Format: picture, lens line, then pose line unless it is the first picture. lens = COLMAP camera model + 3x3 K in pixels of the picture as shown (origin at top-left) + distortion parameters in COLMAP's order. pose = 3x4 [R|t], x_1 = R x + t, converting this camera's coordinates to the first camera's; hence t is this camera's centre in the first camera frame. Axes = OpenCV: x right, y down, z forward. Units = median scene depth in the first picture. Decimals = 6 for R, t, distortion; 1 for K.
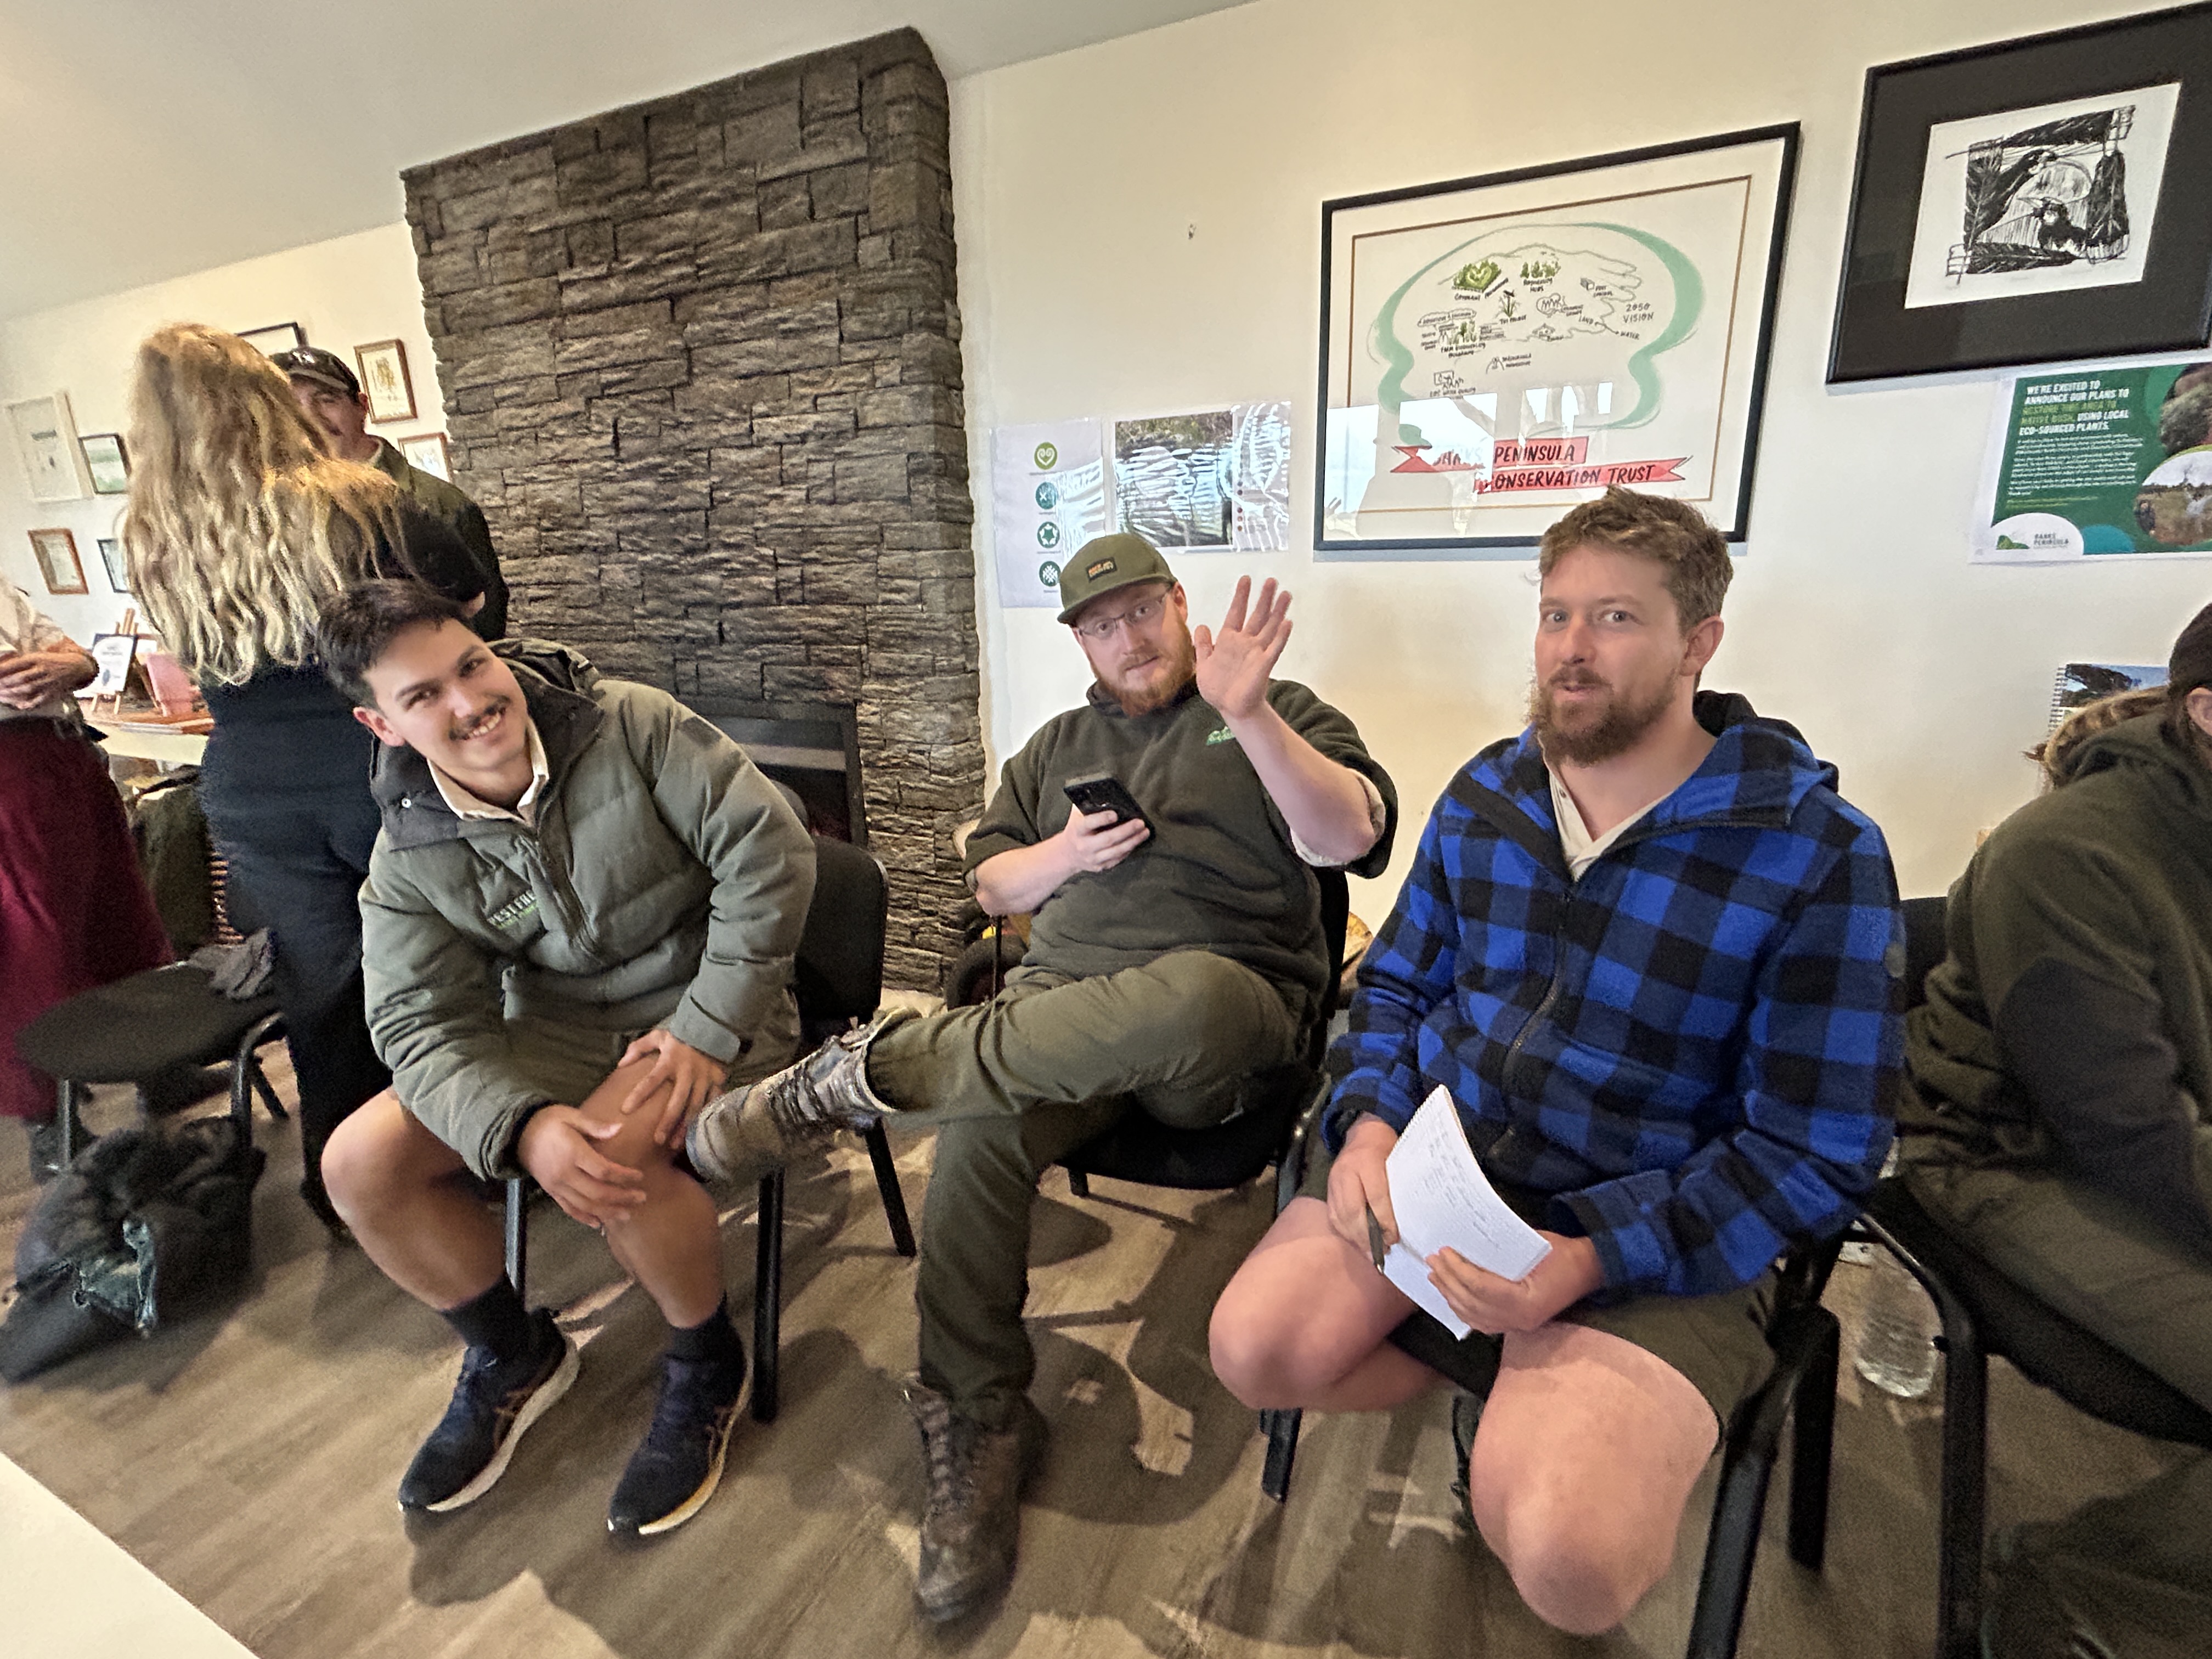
lens RADIAL K [[1042.5, 0, 1101.5], [0, 1042.5, 826.6], [0, 0, 1]] dist [0.001561, 0.000491]
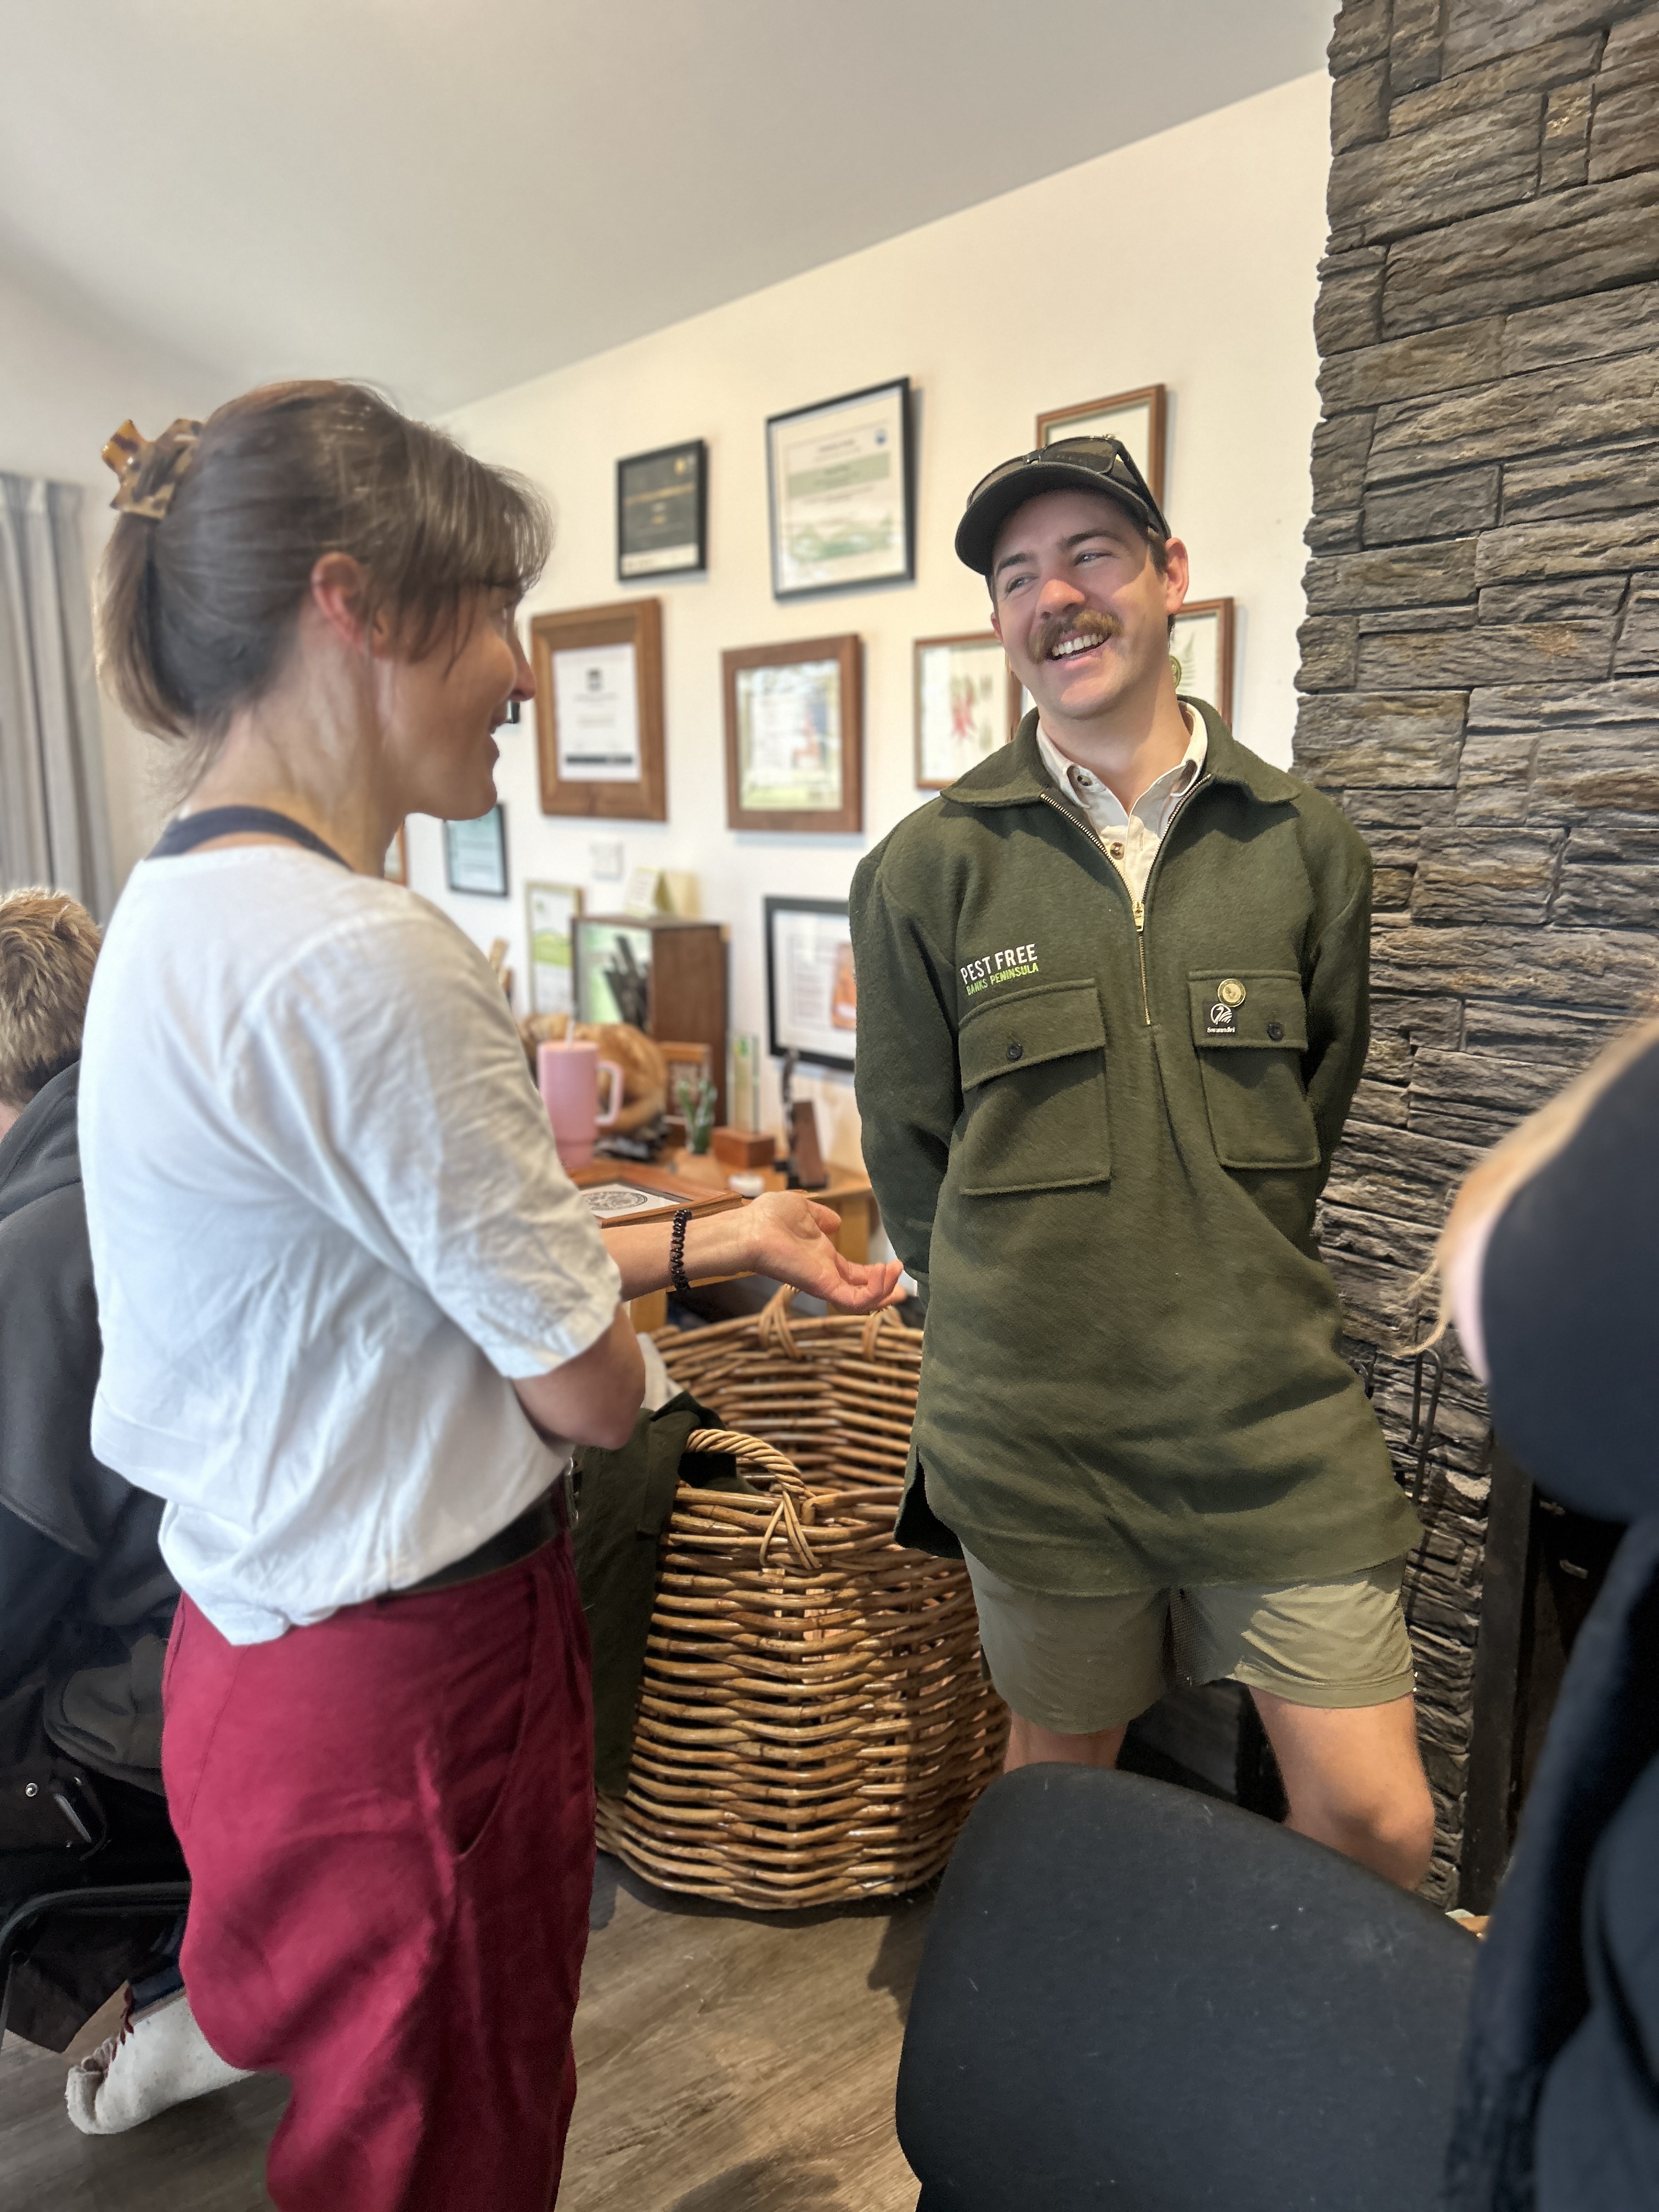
lens RADIAL K [[1640.5, 0, 833.3], [0, 1640.5, 1111.9], [0, 0, 1]] dist [0.017036, -0.028582]
pose [[0.899023, 0.111516, -0.423464, -0.520878], [-0.140434, 0.989376, -0.037599, -0.143540], [0.414772, 0.093271, 0.905132, 0.402002]]
